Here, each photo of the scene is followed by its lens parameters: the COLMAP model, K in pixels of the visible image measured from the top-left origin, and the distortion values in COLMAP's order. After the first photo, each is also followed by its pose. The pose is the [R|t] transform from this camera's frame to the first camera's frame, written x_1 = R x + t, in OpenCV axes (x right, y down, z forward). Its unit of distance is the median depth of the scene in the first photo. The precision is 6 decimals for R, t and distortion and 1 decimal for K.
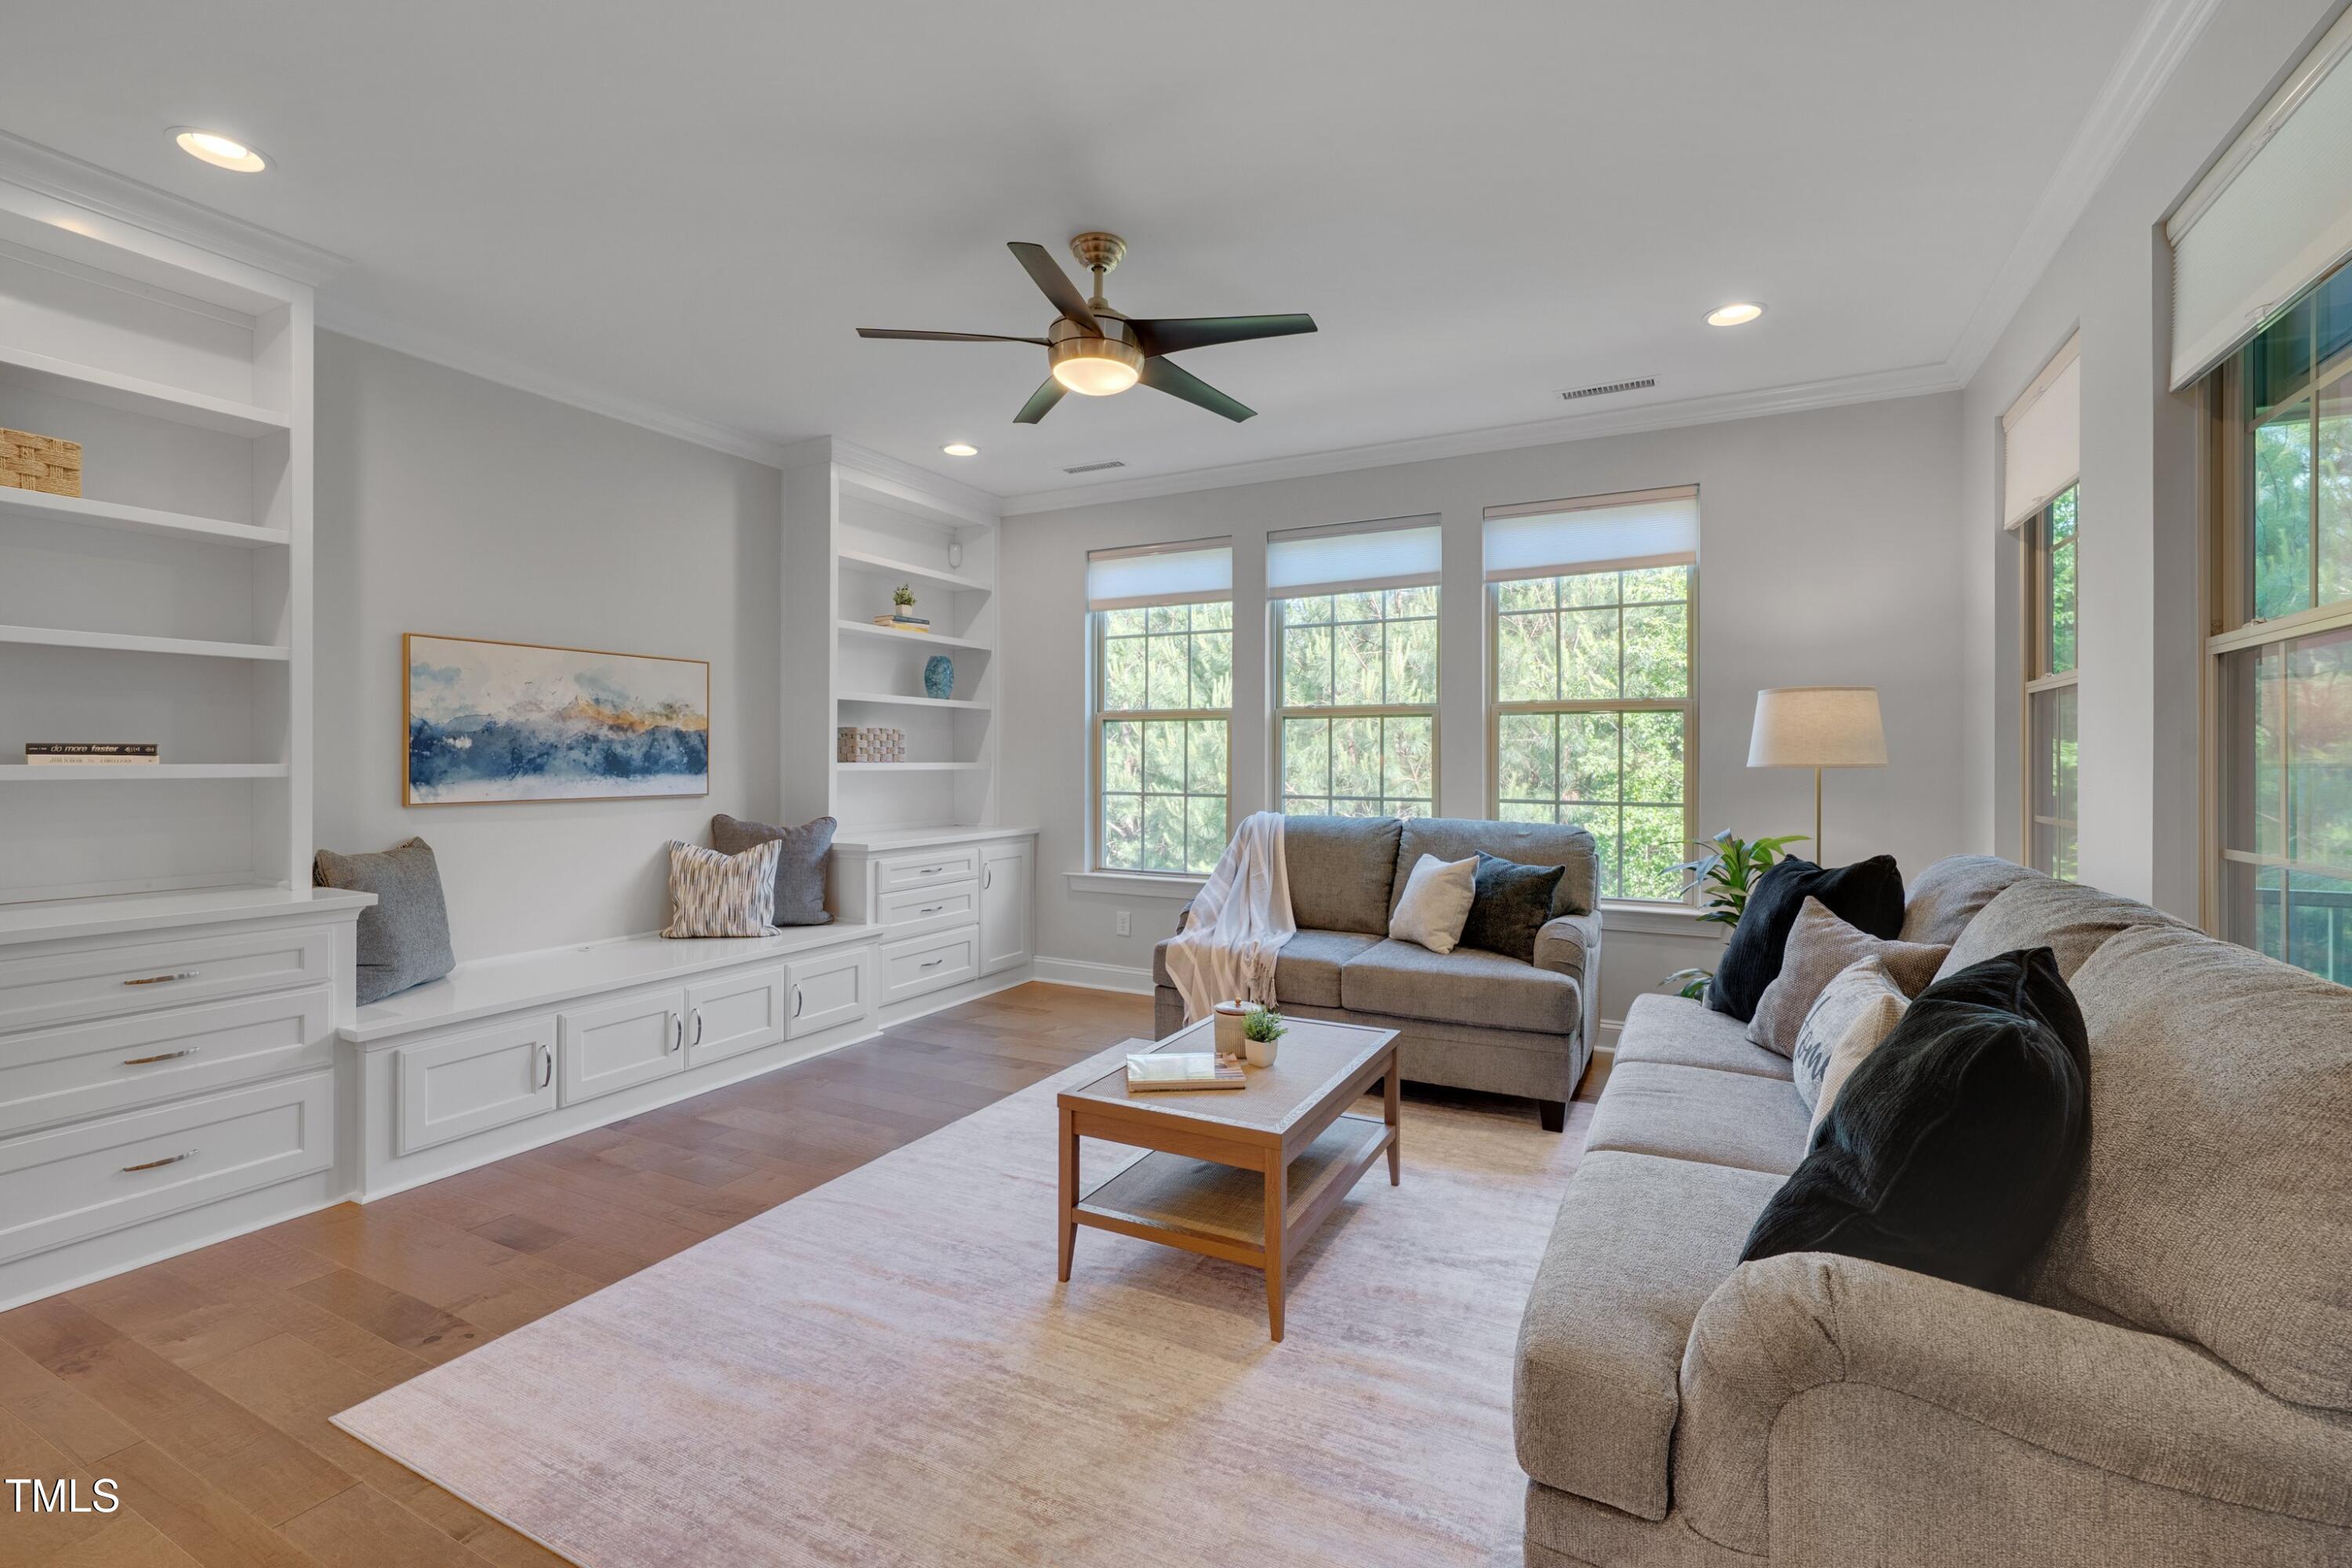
lens RADIAL K [[1034.5, 0, 1180.7], [0, 1034.5, 752.5], [0, 0, 1]] dist [-0.003049, -0.000306]
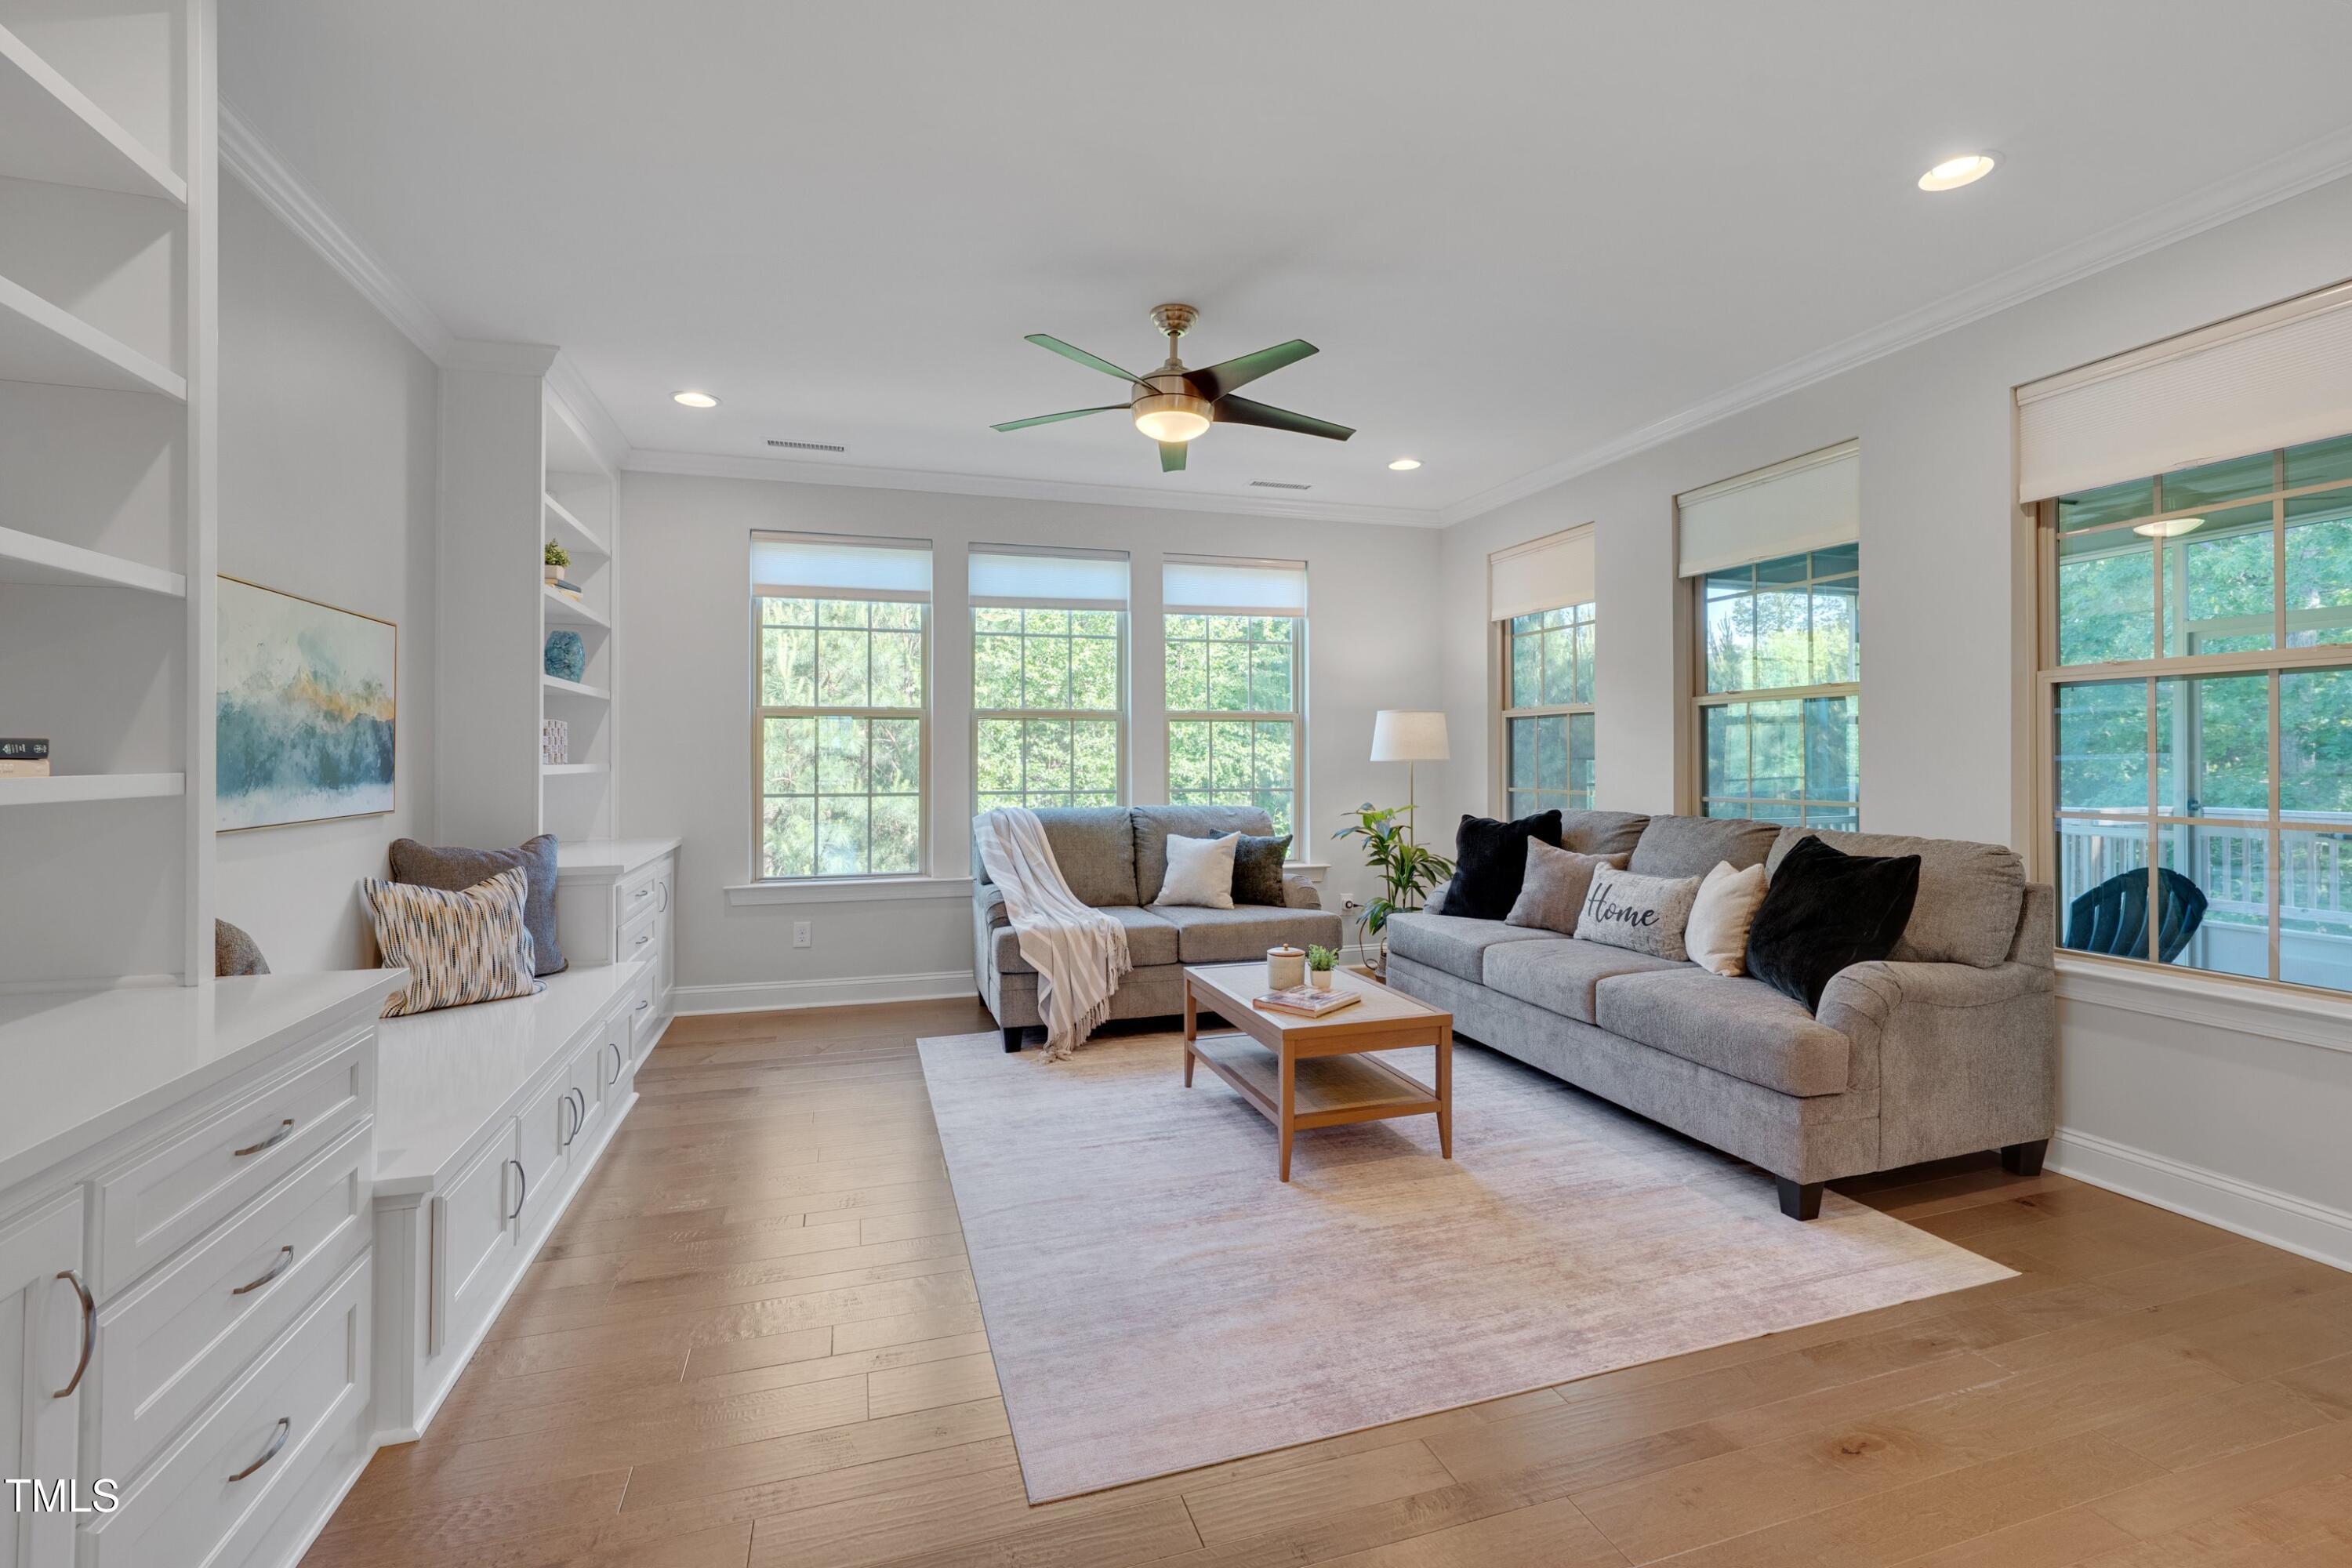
lens RADIAL K [[1034.5, 0, 1180.7], [0, 1034.5, 752.5], [0, 0, 1]] dist [-0.003049, -0.000306]
pose [[0.701893, -0.001006, 0.712282, -0.723752], [-0.000728, 0.999997, 0.002130, -0.001964], [-0.712282, -0.002014, 0.701891, 0.150308]]
